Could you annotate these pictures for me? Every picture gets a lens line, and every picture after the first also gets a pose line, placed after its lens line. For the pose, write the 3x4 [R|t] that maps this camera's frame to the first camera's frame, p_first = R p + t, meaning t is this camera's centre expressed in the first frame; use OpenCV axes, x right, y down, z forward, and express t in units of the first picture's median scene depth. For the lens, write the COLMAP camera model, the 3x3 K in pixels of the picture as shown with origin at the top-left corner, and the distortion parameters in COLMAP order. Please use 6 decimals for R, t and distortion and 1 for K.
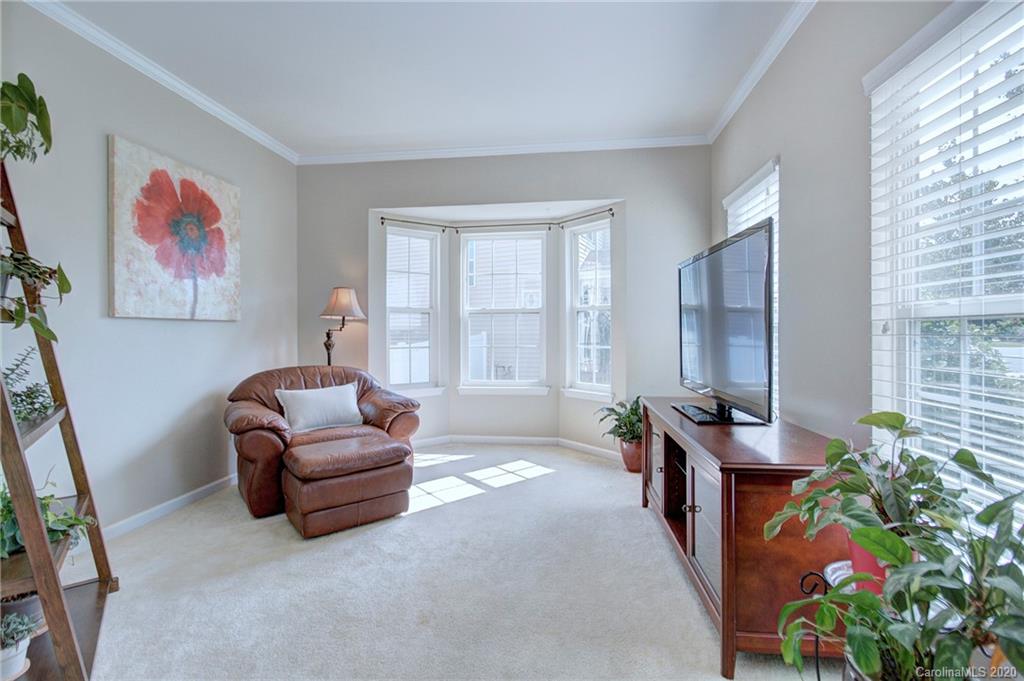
lens RADIAL K [[461.4, 0, 512.1], [0, 461.4, 325.2], [0, 0, 1]] dist [0.000486, 0.000033]
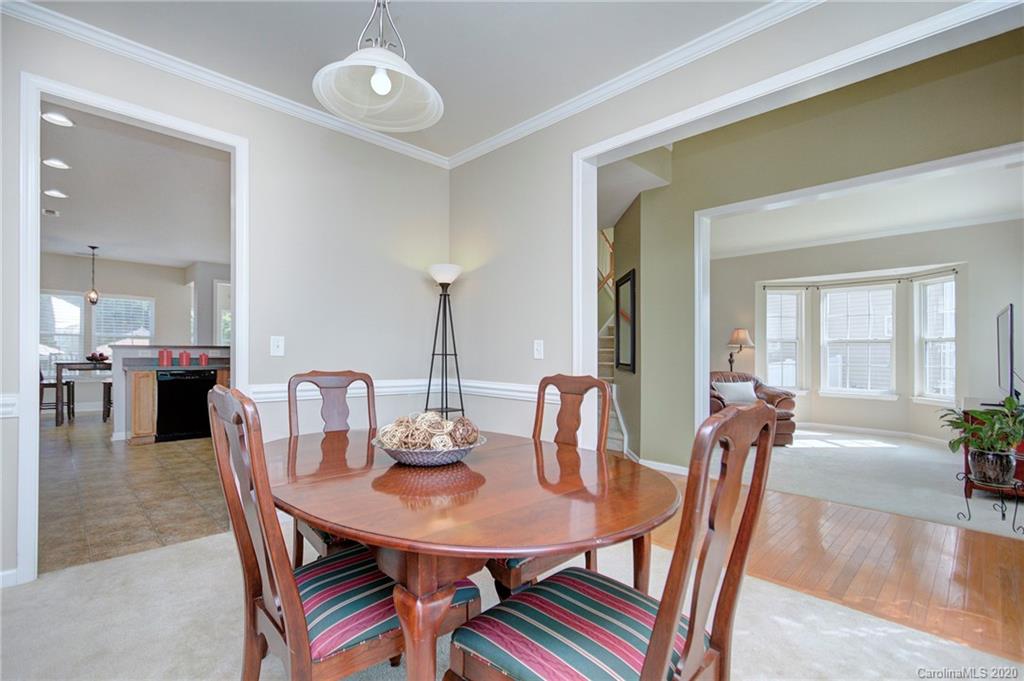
lens RADIAL K [[475.7, 0, 478.6], [0, 475.7, 346.5], [0, 0, 1]] dist [0.002369, 0.000230]
pose [[0.762869, 0.004158, -0.646540, 0.045512], [-0.005937, 0.999982, -0.000573, -0.005530], [0.646526, 0.004276, 0.762880, -0.985808]]
